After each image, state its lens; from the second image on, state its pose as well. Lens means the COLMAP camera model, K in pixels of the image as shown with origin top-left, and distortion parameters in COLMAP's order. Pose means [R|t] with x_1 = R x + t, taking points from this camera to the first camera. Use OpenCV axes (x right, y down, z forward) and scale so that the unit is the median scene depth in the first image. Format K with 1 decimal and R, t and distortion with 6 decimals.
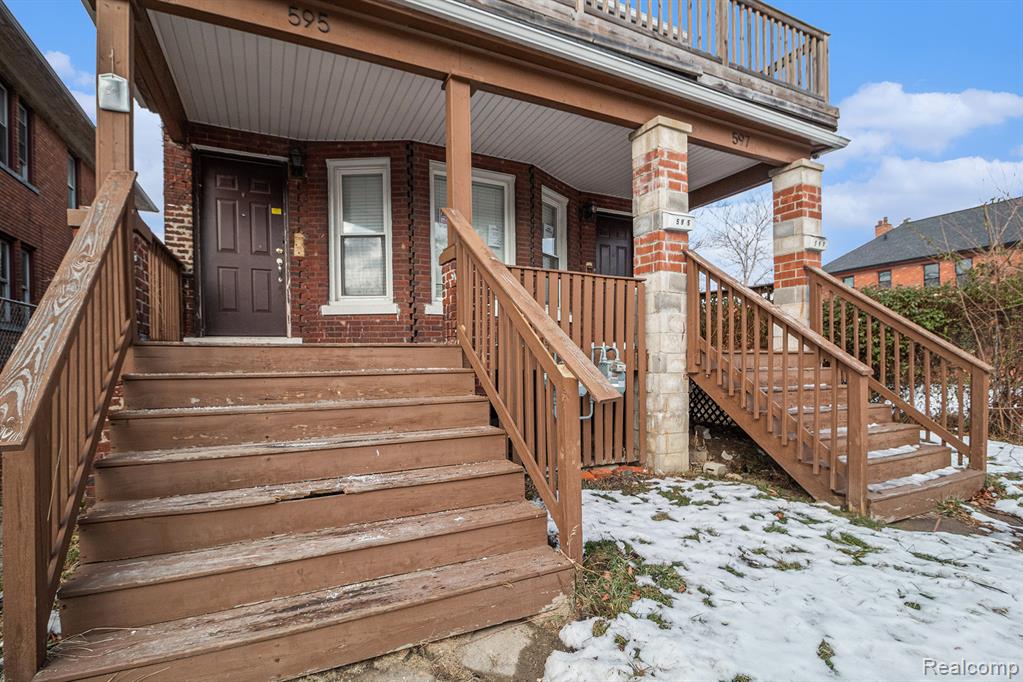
lens RADIAL K [[512.1, 0, 514.7], [0, 512.1, 373.5], [0, 0, 1]] dist [0.000064, -0.014542]
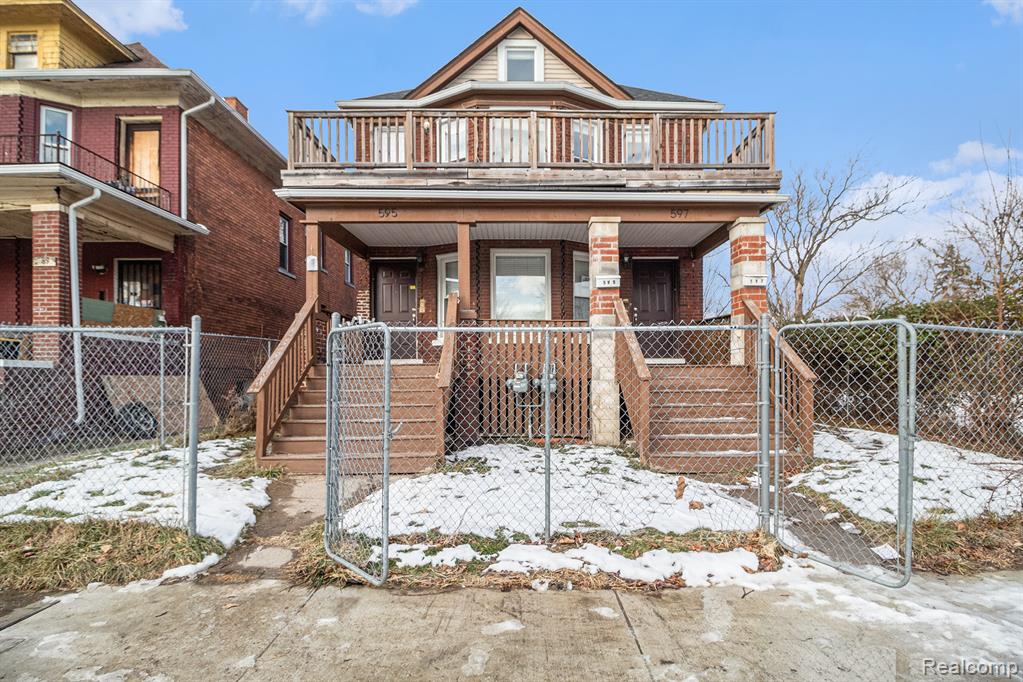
lens RADIAL K [[512.1, 0, 514.7], [0, 512.1, 373.5], [0, 0, 1]] dist [0.000064, -0.014542]
pose [[0.898392, 0.000211, -0.439195, 0.637003], [-0.012670, 0.999596, -0.025437, 0.018271], [0.439012, 0.028417, 0.898032, -0.425852]]
